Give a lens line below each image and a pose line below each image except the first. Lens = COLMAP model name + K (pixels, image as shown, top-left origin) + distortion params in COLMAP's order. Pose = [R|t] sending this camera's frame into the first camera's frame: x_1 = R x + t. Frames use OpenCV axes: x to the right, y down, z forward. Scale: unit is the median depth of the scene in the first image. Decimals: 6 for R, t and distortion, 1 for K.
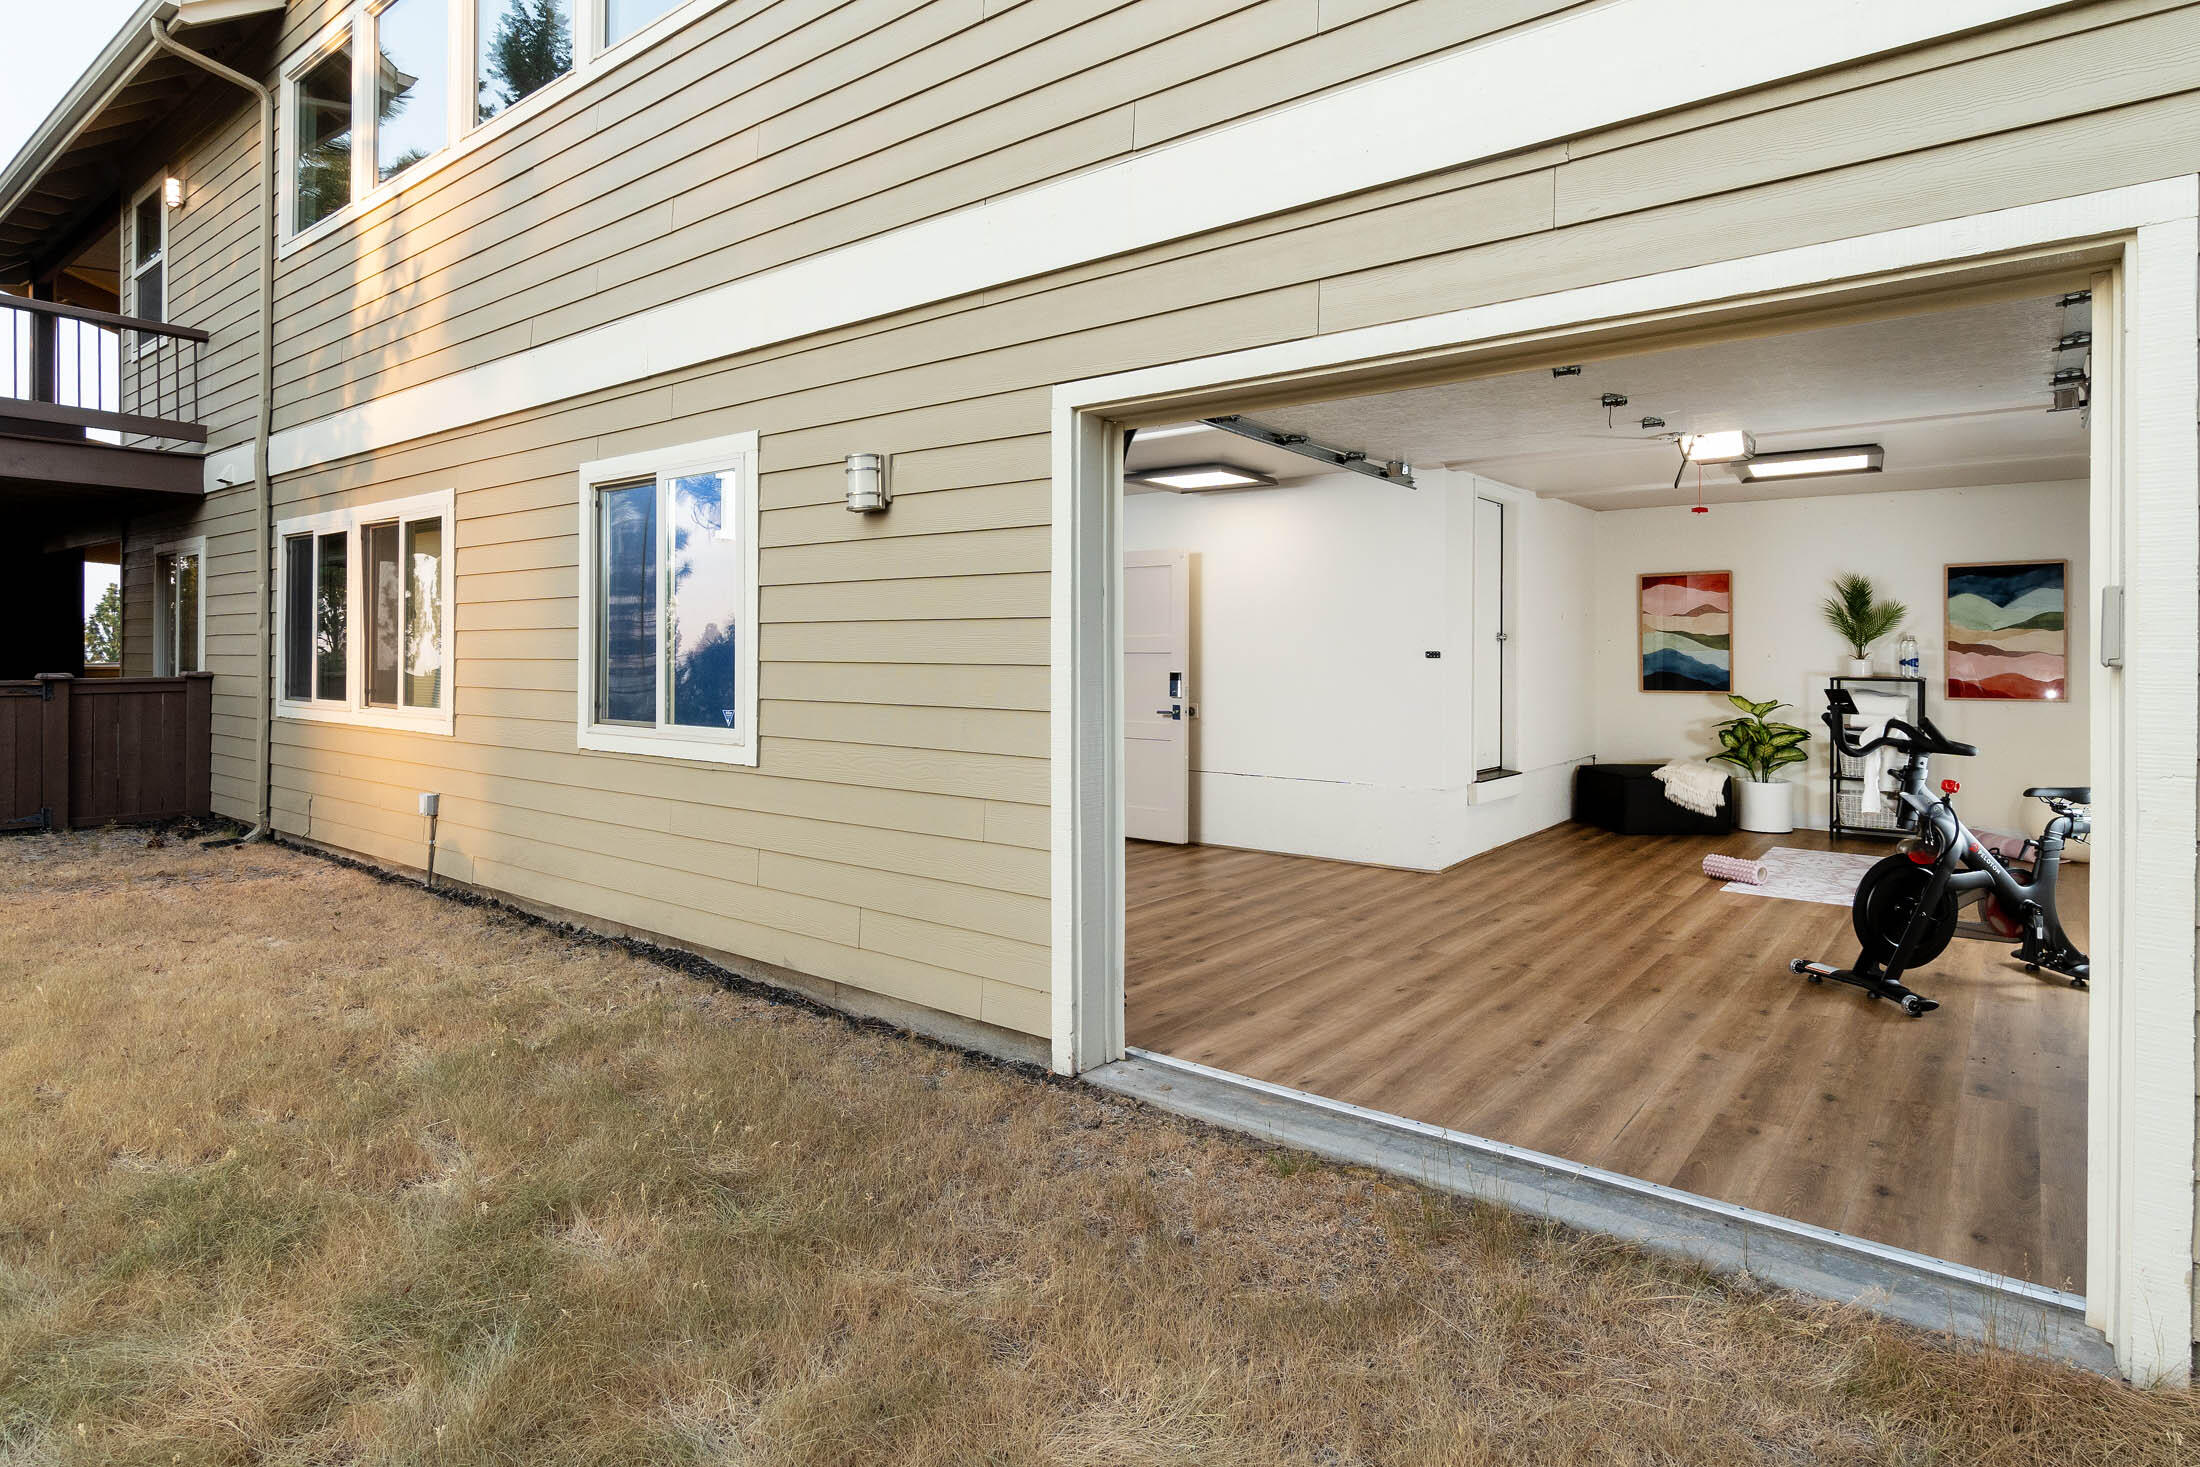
lens RADIAL K [[1165.3, 0, 1100.8], [0, 1165.3, 653.1], [0, 0, 1]] dist [-0.000059, -0.000065]
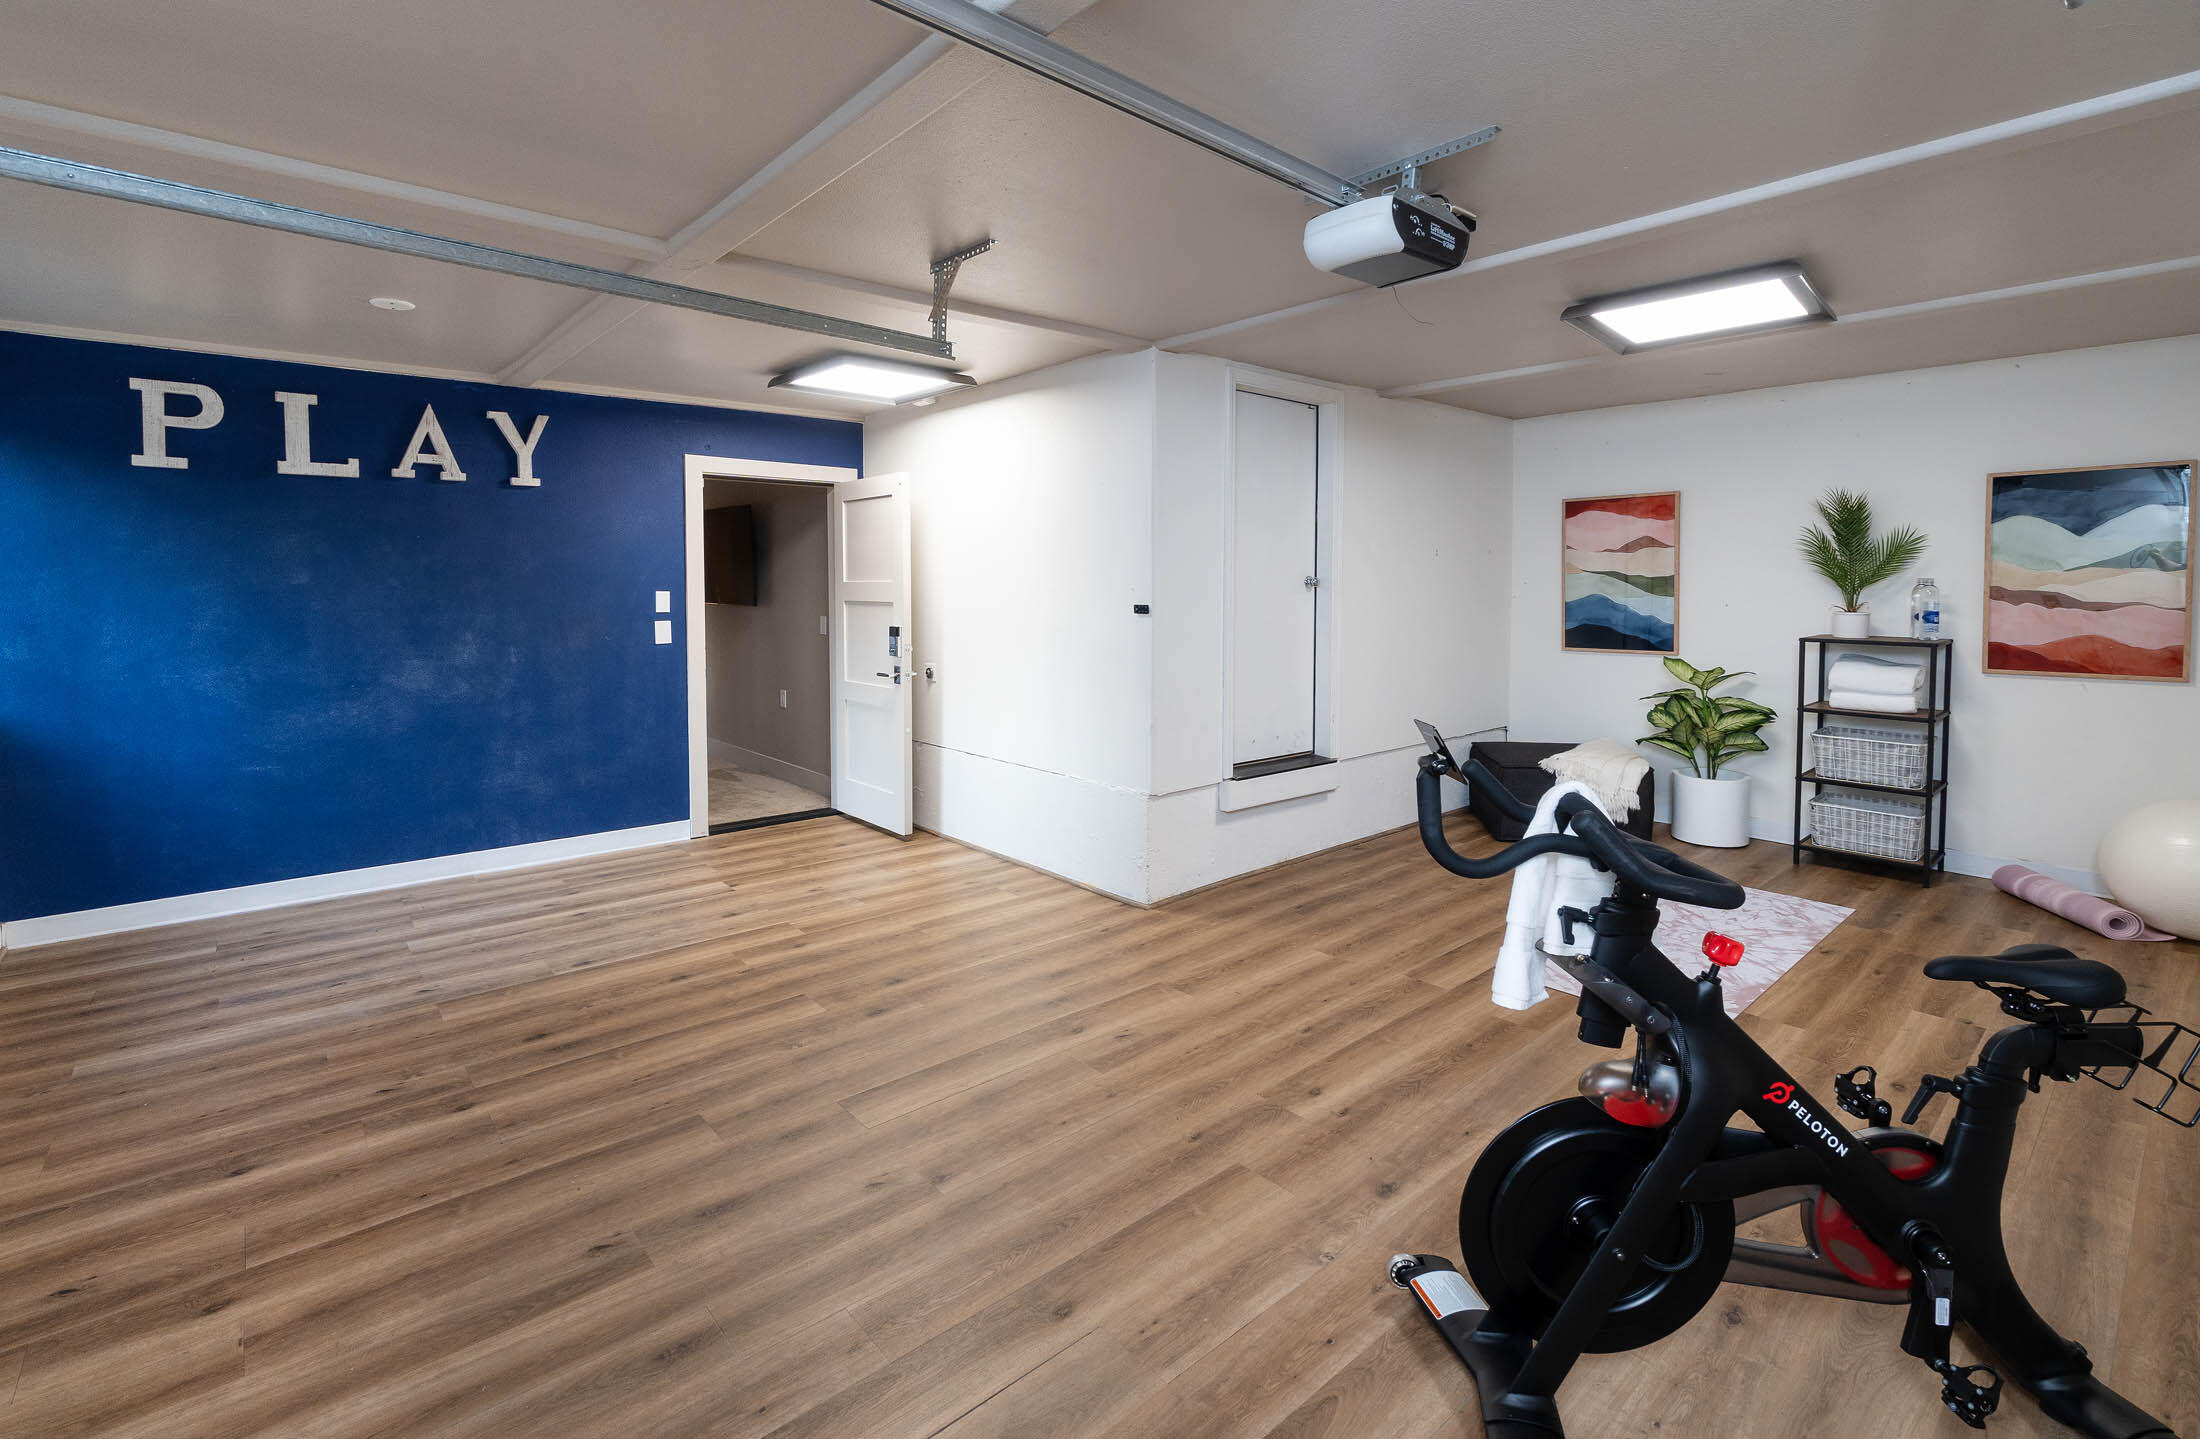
lens RADIAL K [[975.7, 0, 1098.6], [0, 975.7, 631.8], [0, 0, 1]] dist [-0.004472, -0.000206]
pose [[0.982327, 0.007594, -0.187018, 0.314960], [0.001111, 0.998922, 0.046399, -0.010638], [0.187169, -0.045787, 0.981260, 0.337746]]
